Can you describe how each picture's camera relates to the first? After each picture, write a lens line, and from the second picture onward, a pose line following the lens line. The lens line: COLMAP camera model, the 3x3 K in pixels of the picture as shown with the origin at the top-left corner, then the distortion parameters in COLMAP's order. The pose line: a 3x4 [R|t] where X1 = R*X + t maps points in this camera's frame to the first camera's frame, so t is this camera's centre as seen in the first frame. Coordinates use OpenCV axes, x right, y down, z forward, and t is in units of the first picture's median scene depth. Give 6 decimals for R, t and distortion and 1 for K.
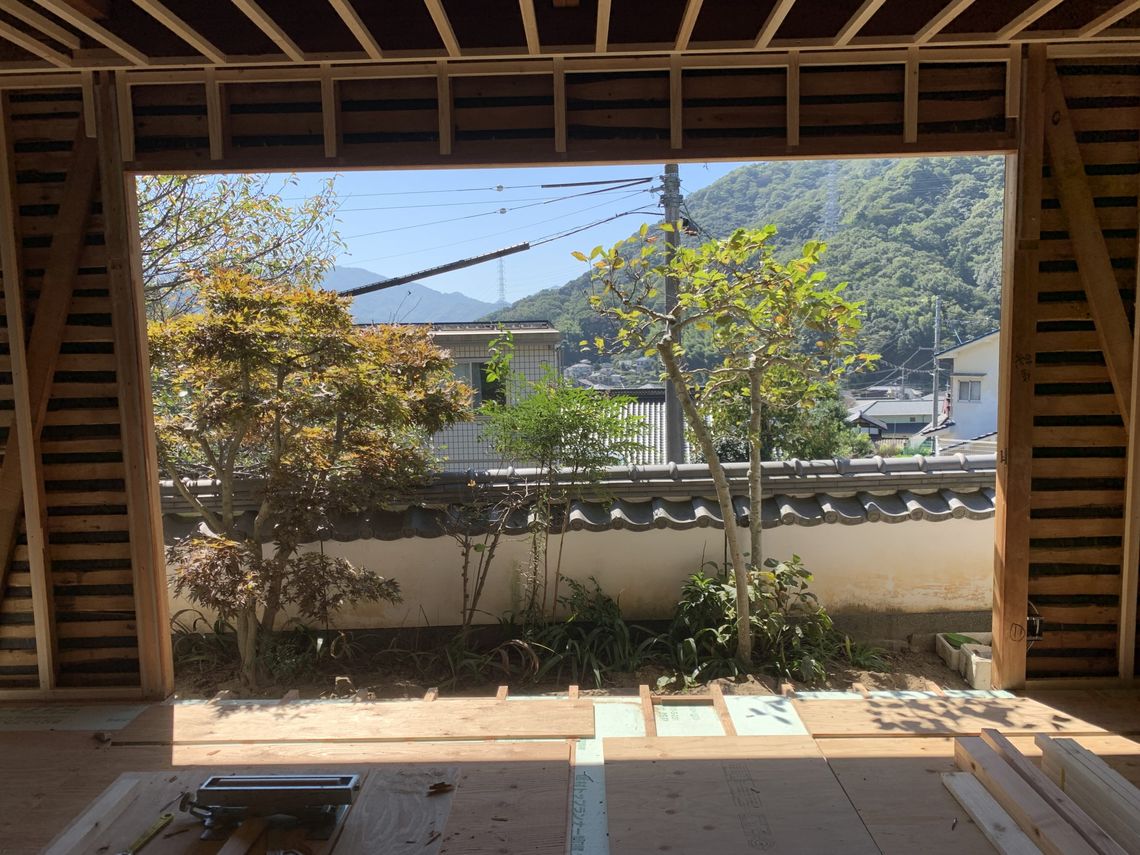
lens RADIAL K [[882.4, 0, 569.0], [0, 882.4, 426.6], [0, 0, 1]] dist [0.070111, -0.048848]
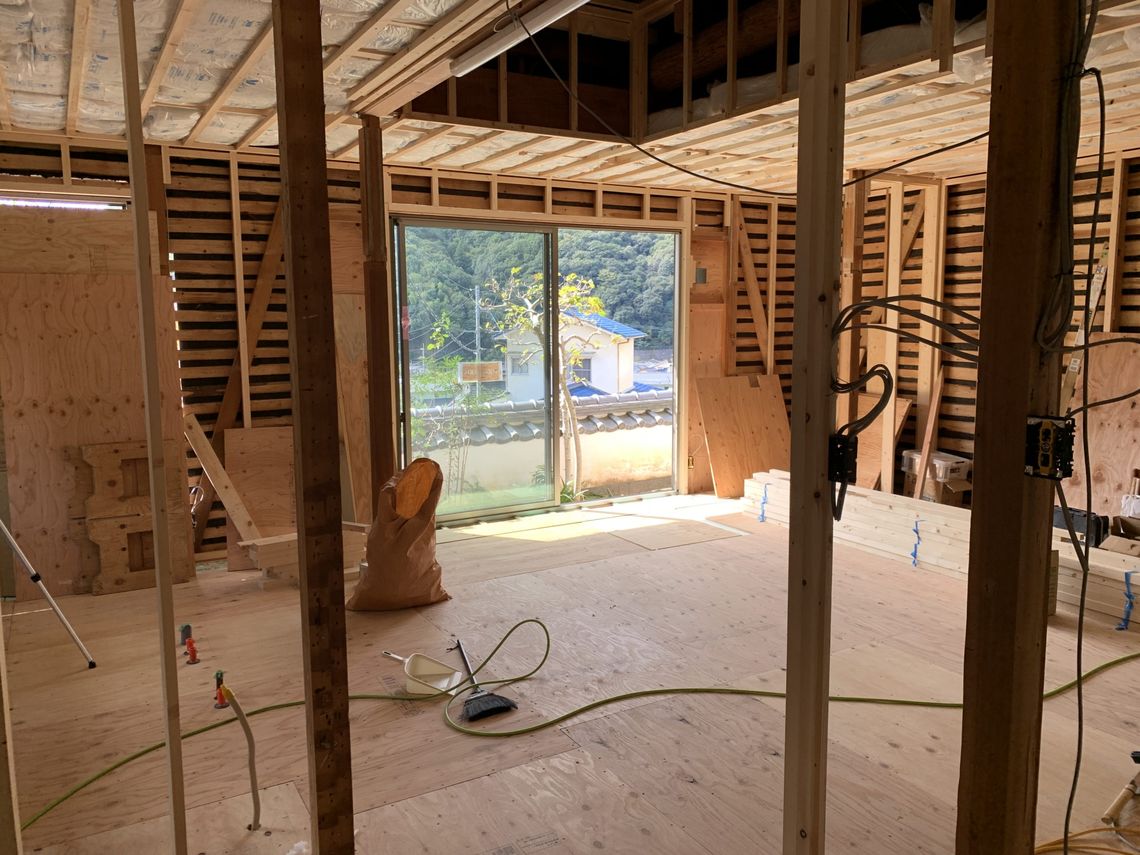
lens RADIAL K [[882.4, 0, 572.1], [0, 882.4, 426.8], [0, 0, 1]] dist [0.070111, -0.048848]
pose [[0.858715, -0.047970, 0.510204, -0.131283], [0.037070, 0.998815, 0.031518, 0.009111], [-0.511111, -0.008152, 0.859476, -0.092229]]
